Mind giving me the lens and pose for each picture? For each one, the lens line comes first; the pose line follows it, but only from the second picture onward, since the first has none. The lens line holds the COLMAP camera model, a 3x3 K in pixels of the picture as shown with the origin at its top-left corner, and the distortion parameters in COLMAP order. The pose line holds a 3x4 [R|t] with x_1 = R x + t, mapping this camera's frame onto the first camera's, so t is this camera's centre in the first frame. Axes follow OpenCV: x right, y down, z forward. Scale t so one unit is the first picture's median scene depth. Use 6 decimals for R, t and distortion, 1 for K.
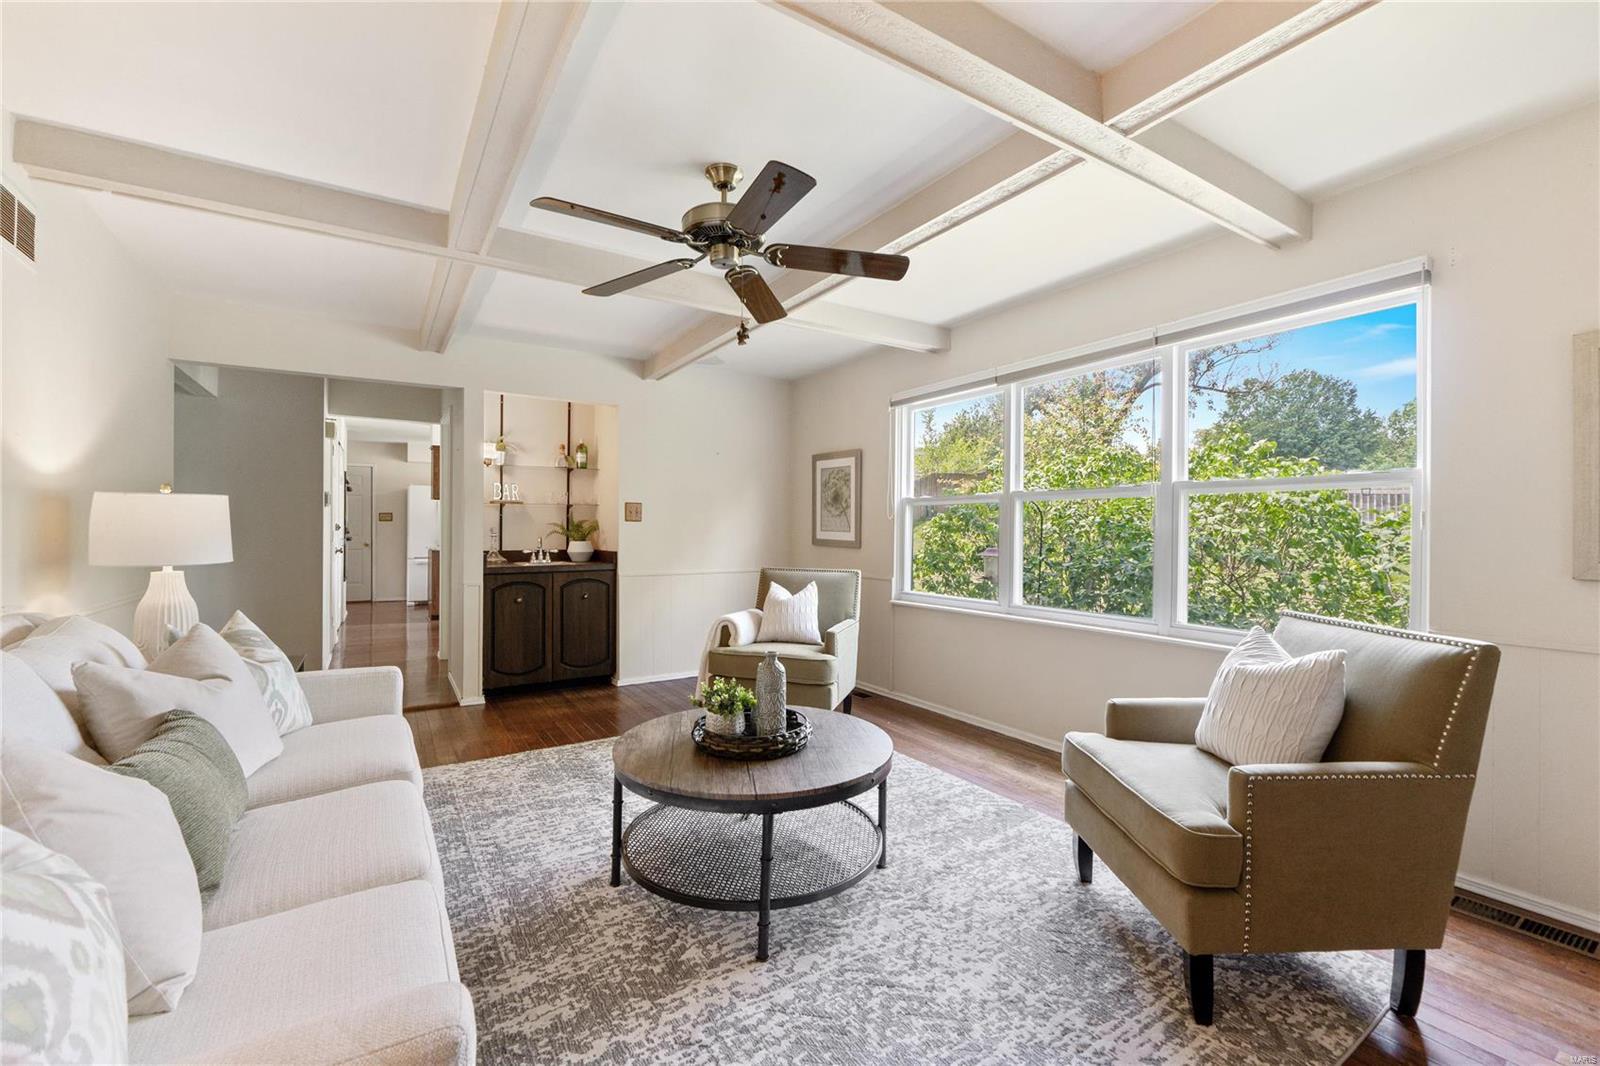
lens RADIAL K [[686.1, 0, 832.1], [0, 686.1, 533.3], [0, 0, 1]] dist [-0.003756, -0.000187]
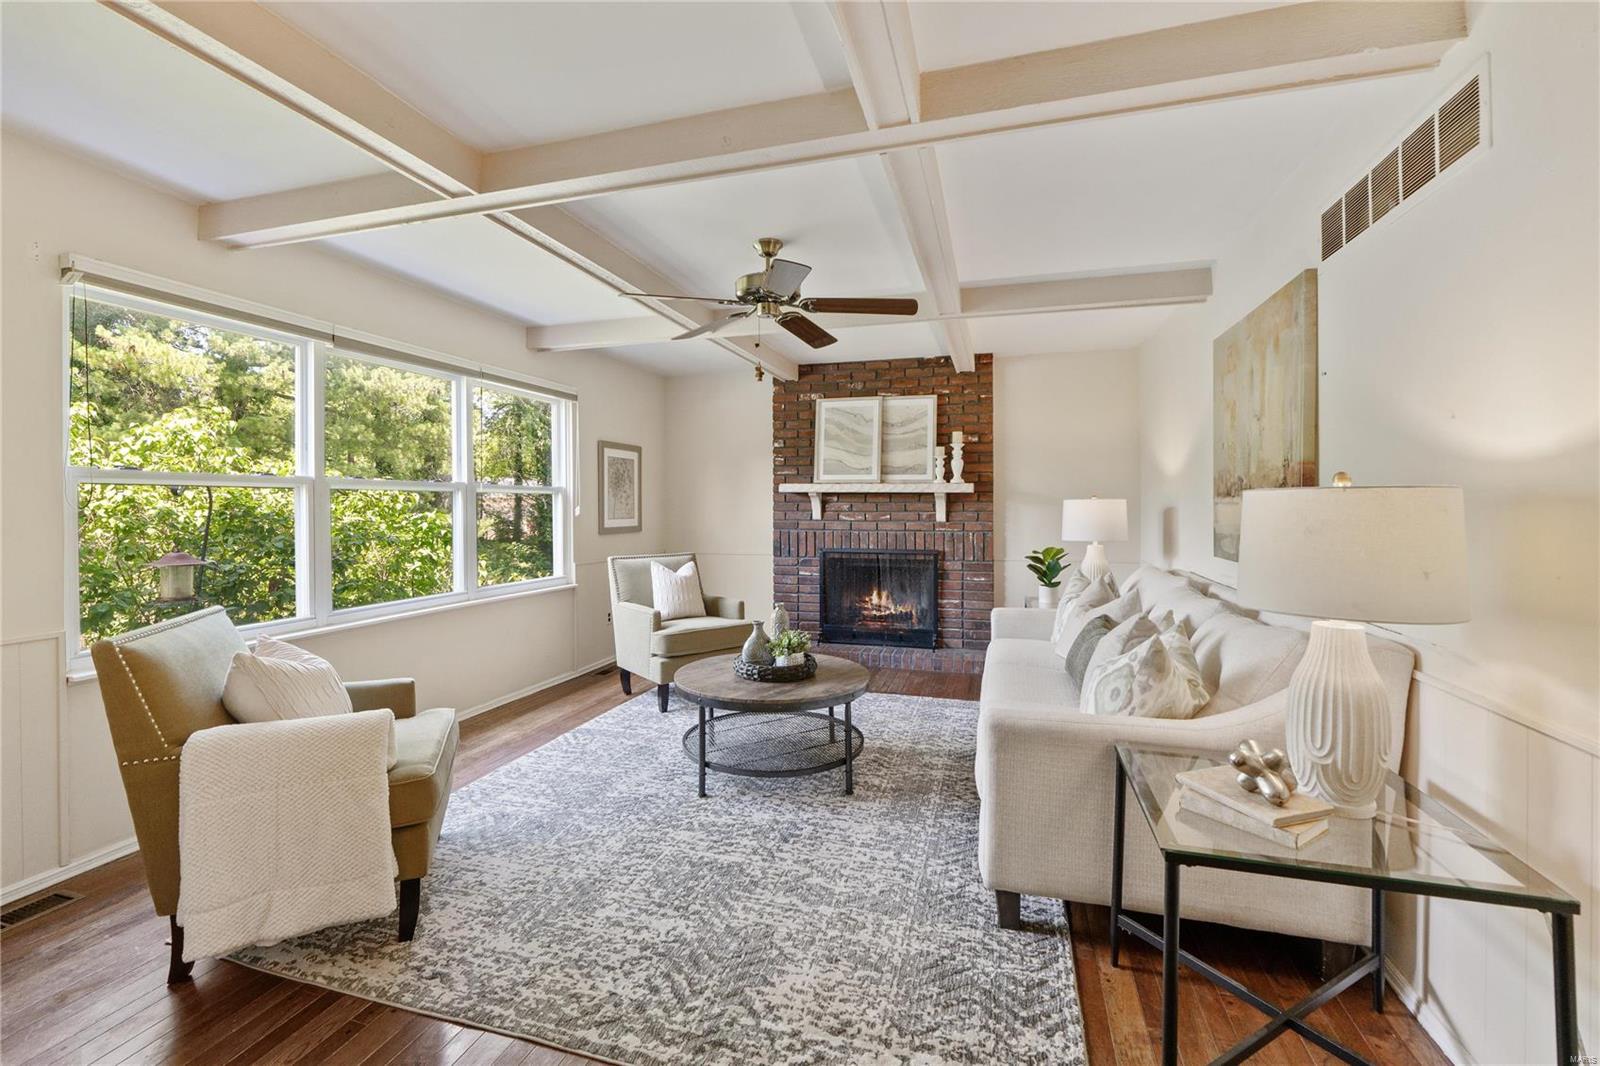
lens RADIAL K [[686.1, 0, 816.7], [0, 686.1, 502.4], [0, 0, 1]] dist [-0.003756, -0.000187]
pose [[-0.656794, -0.001591, 0.754069, -0.993828], [0.003767, 0.999978, 0.005391, -0.034342], [-0.754061, 0.006381, -0.656773, 1.503507]]
